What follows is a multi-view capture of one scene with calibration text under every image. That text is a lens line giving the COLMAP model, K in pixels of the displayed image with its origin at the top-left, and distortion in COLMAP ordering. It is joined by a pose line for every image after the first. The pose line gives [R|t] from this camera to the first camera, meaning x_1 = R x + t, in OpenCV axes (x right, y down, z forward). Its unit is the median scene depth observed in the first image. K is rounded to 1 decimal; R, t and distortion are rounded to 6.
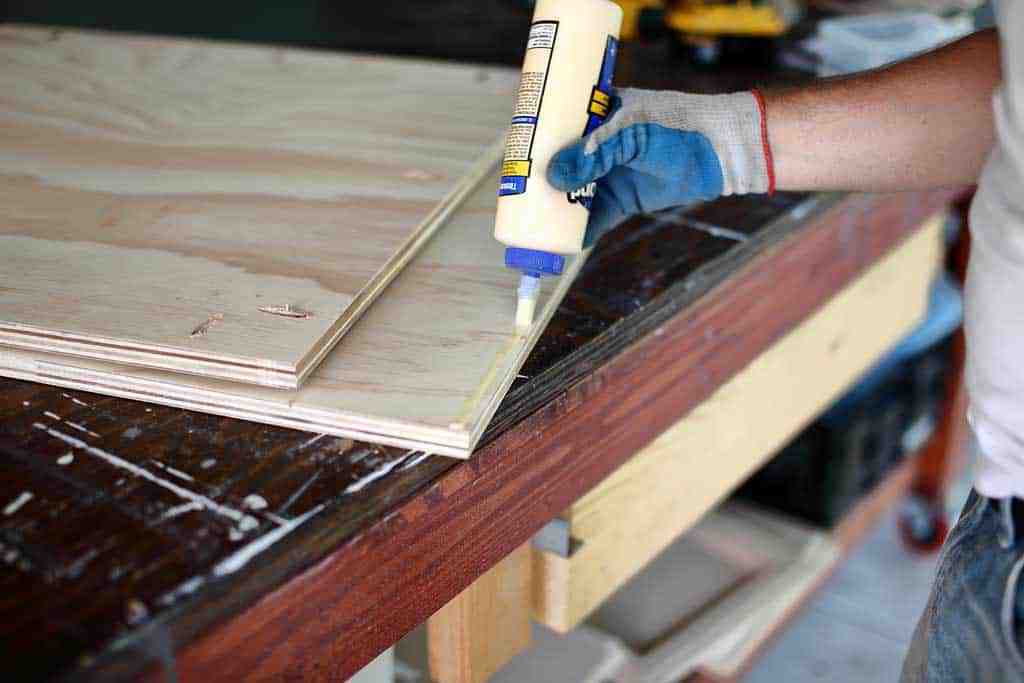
lens RADIAL K [[1421.8, 0, 512.0], [0, 1421.8, 341.5], [0, 0, 1]] dist [-0.129665, 0.044718]
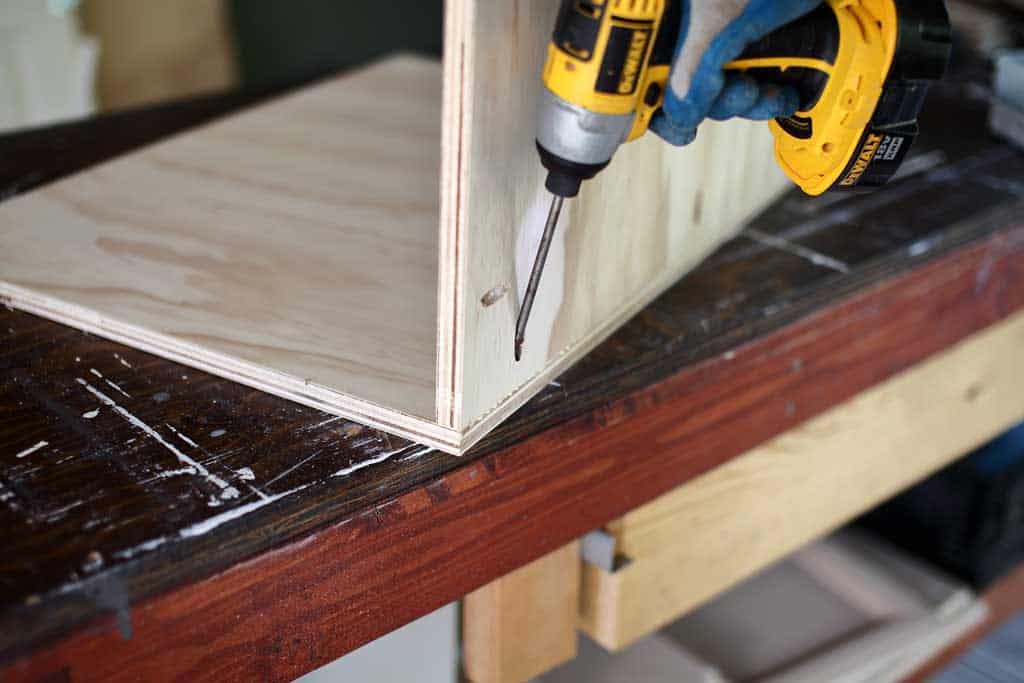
lens RADIAL K [[1421.8, 0, 512.0], [0, 1421.8, 341.5], [0, 0, 1]] dist [-0.129665, 0.044718]
pose [[0.975753, 0.097264, -0.196073, 0.190905], [-0.098938, 0.995093, 0.001263, -0.003403], [0.195234, 0.018166, 0.980588, 0.020829]]
